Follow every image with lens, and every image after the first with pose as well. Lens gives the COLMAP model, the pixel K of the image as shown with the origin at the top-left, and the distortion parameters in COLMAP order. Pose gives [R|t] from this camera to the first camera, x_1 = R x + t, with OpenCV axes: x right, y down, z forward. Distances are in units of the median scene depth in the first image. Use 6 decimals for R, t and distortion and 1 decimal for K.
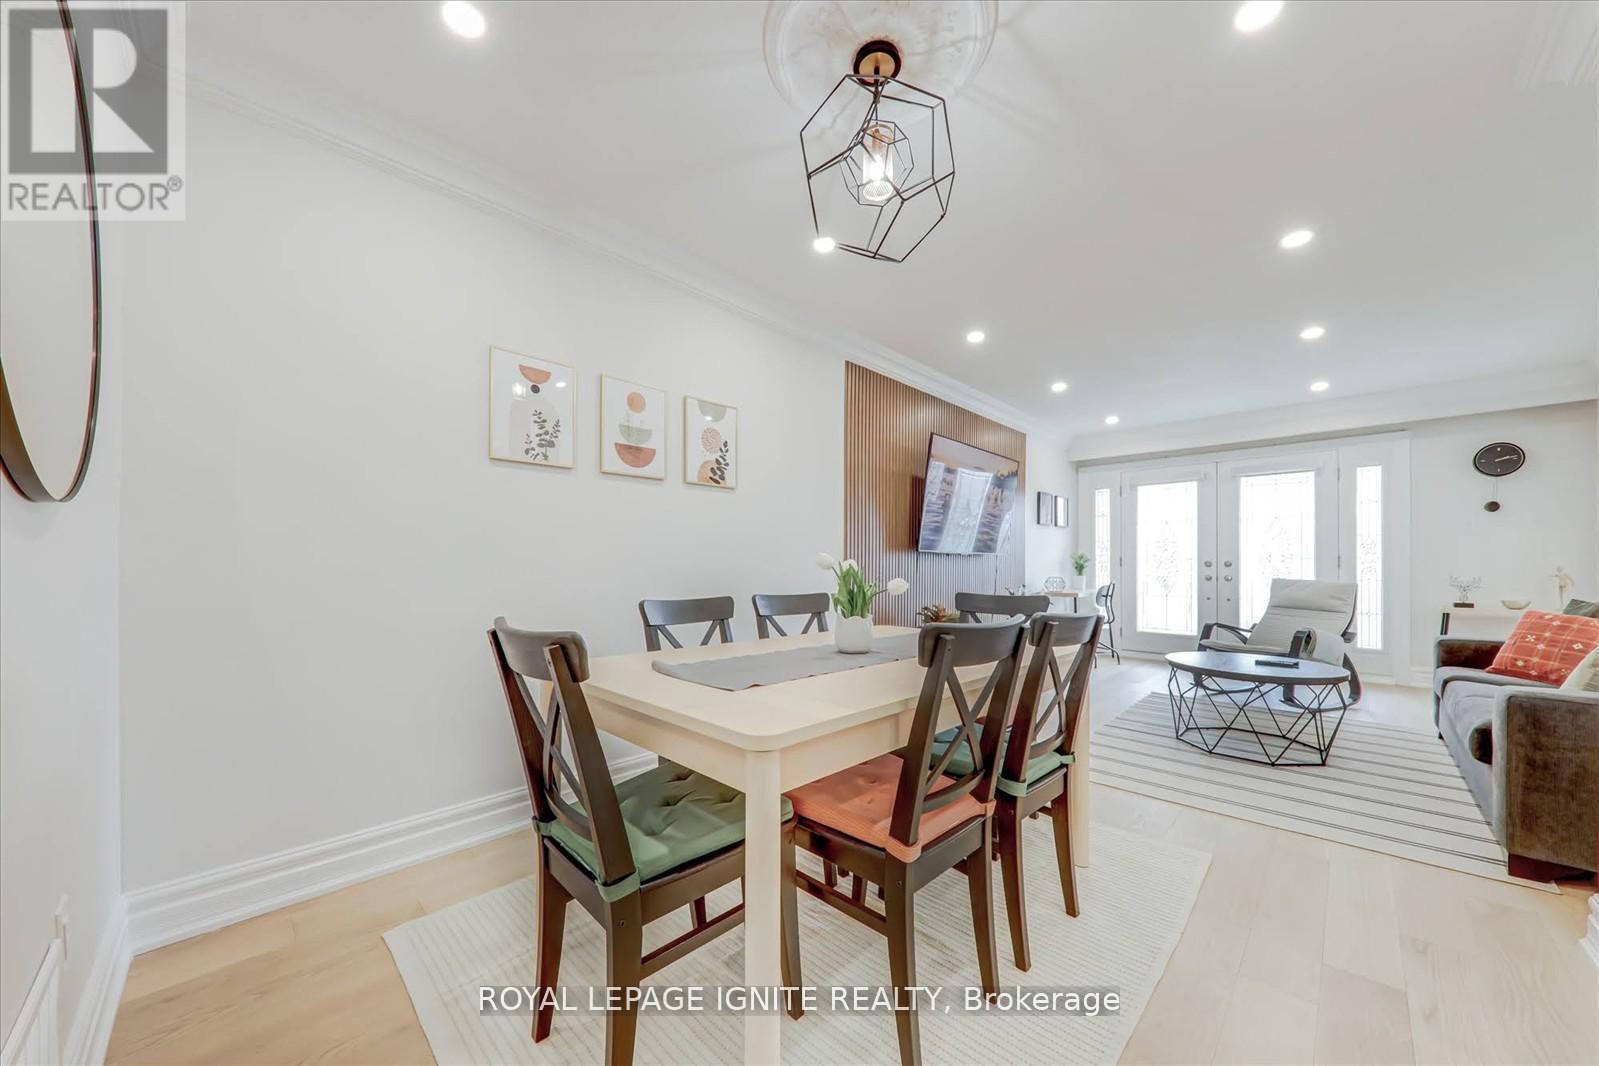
lens RADIAL K [[555.7, 0, 798.9], [0, 555.7, 555.3], [0, 0, 1]] dist [-0.002857, -0.001044]
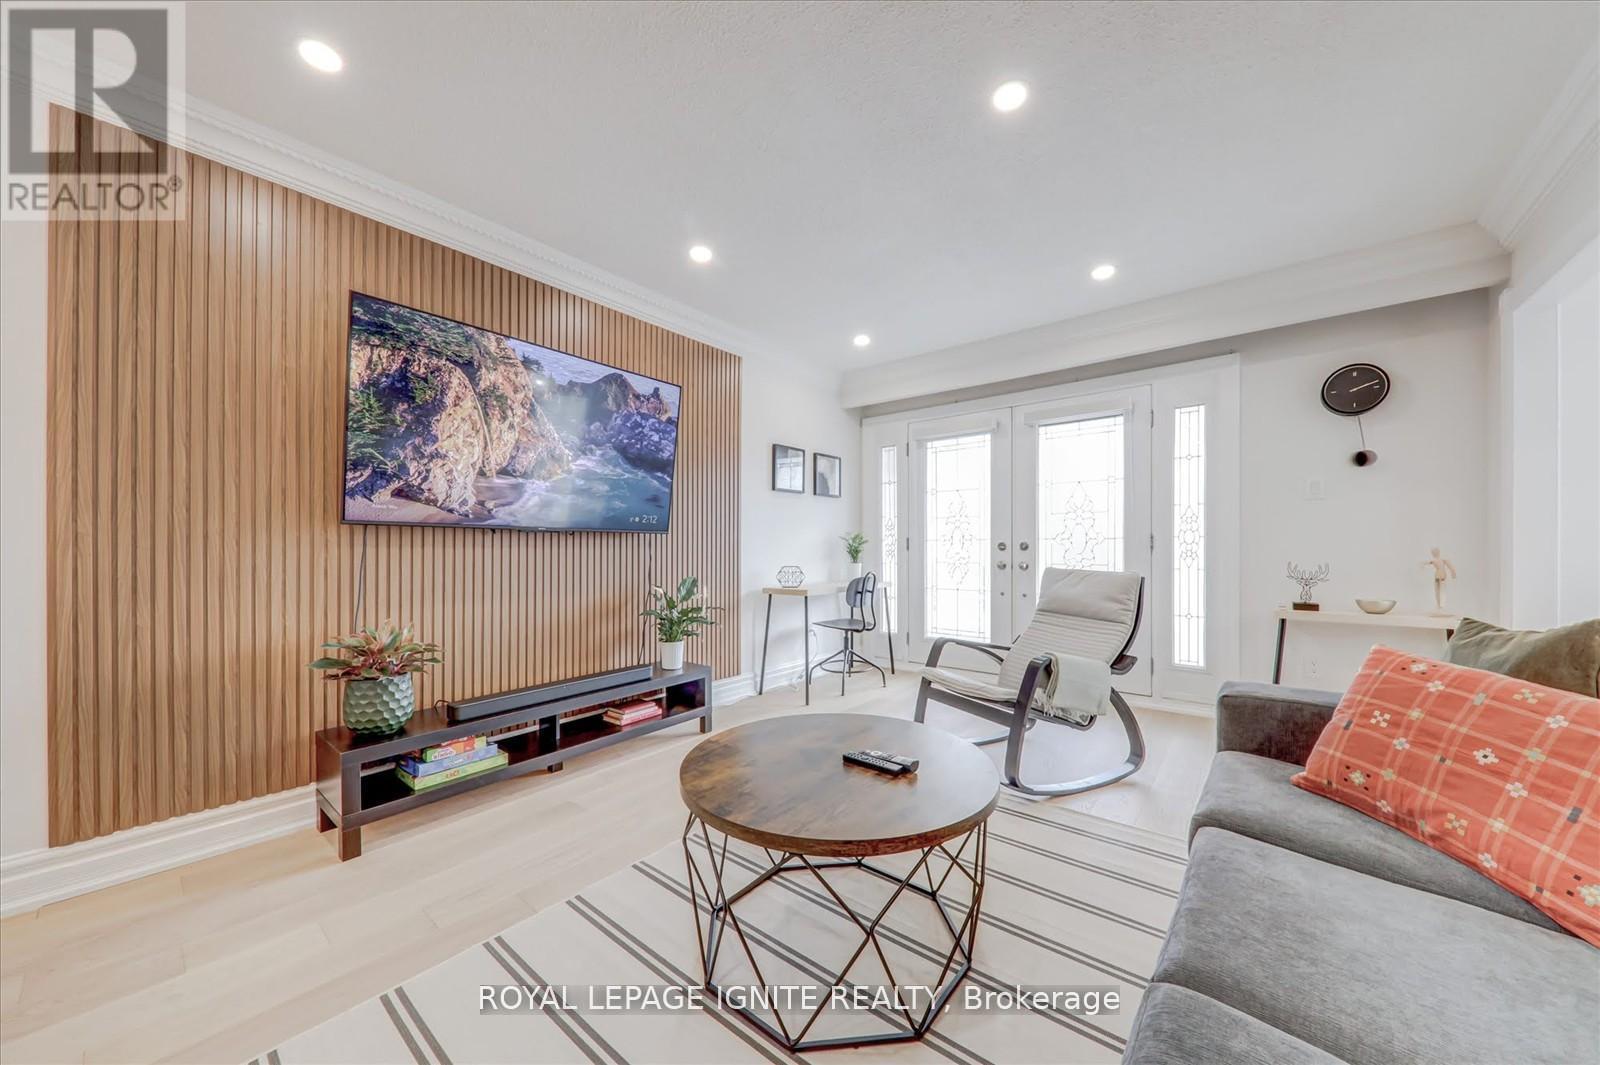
lens RADIAL K [[556.0, 0, 804.8], [0, 556.0, 540.6], [0, 0, 1]] dist [-0.002857, -0.001044]
pose [[0.995216, -0.002211, 0.097677, 0.492158], [0.002016, 0.999996, 0.002095, 0.007441], [-0.097681, -0.001888, 0.995216, 0.360393]]
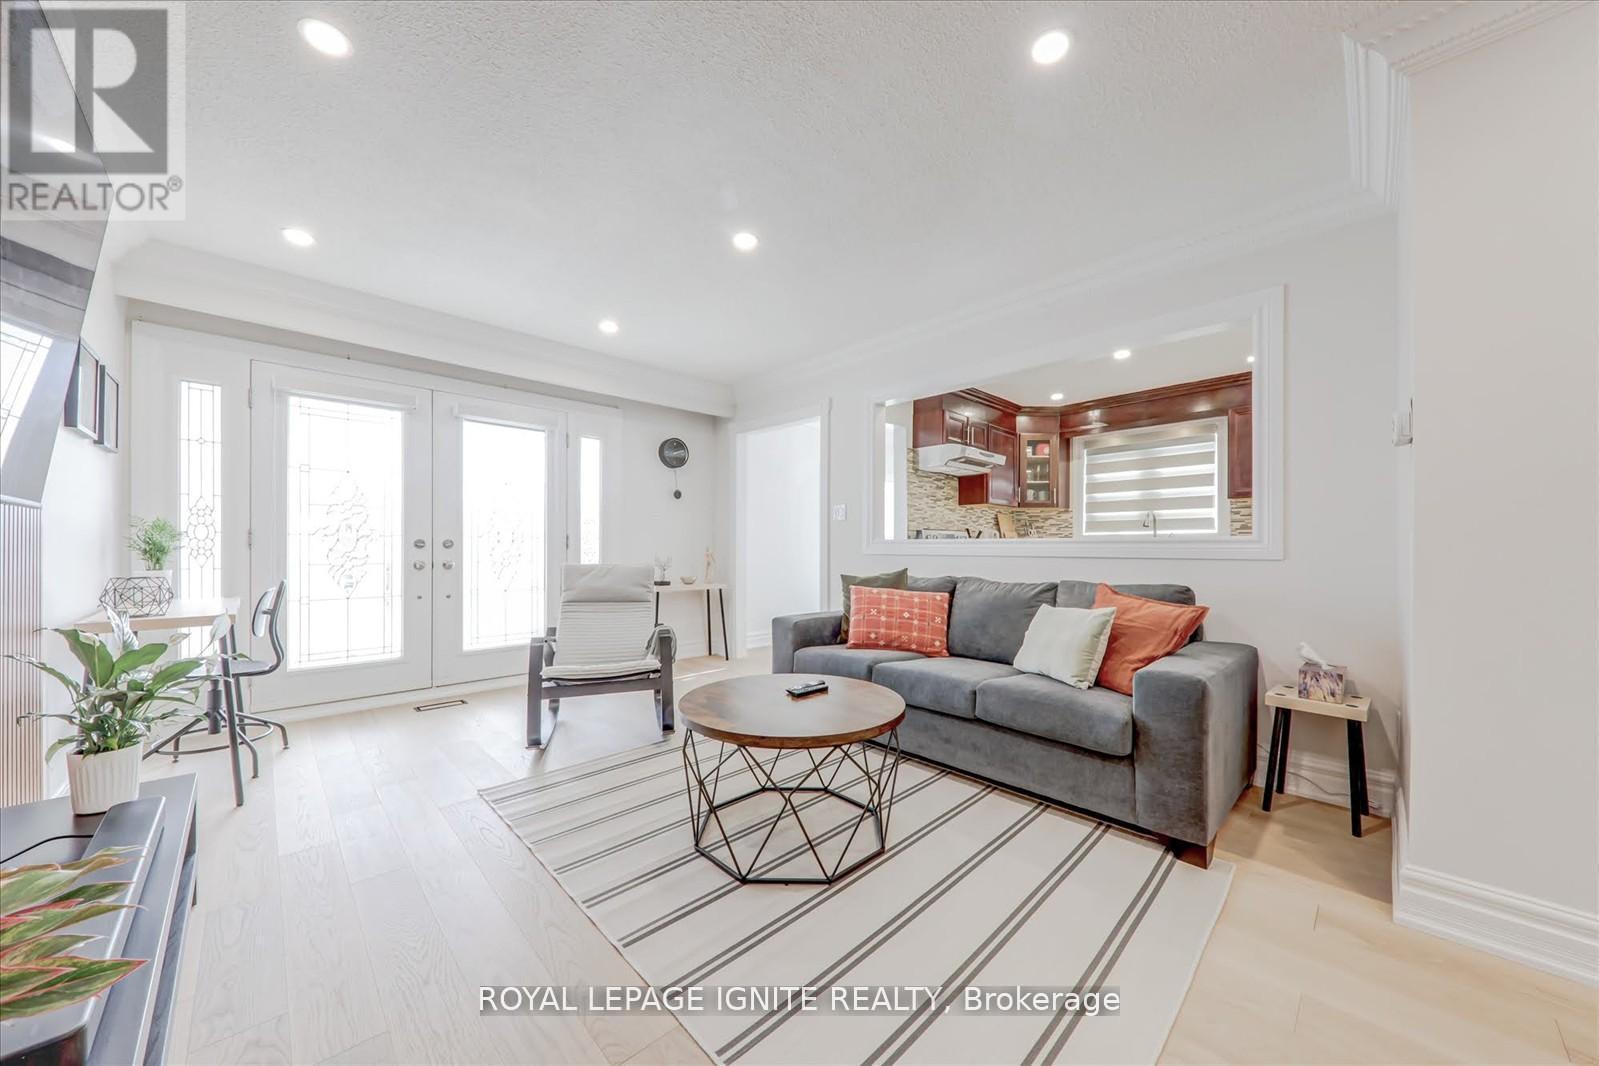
lens RADIAL K [[555.7, 0, 802.7], [0, 555.7, 547.1], [0, 0, 1]] dist [-0.002857, -0.001044]
pose [[0.020985, -0.000370, 0.999780, 0.122592], [-0.018301, 0.999832, 0.000754, 0.013220], [-0.999612, -0.018313, 0.020975, 0.649545]]
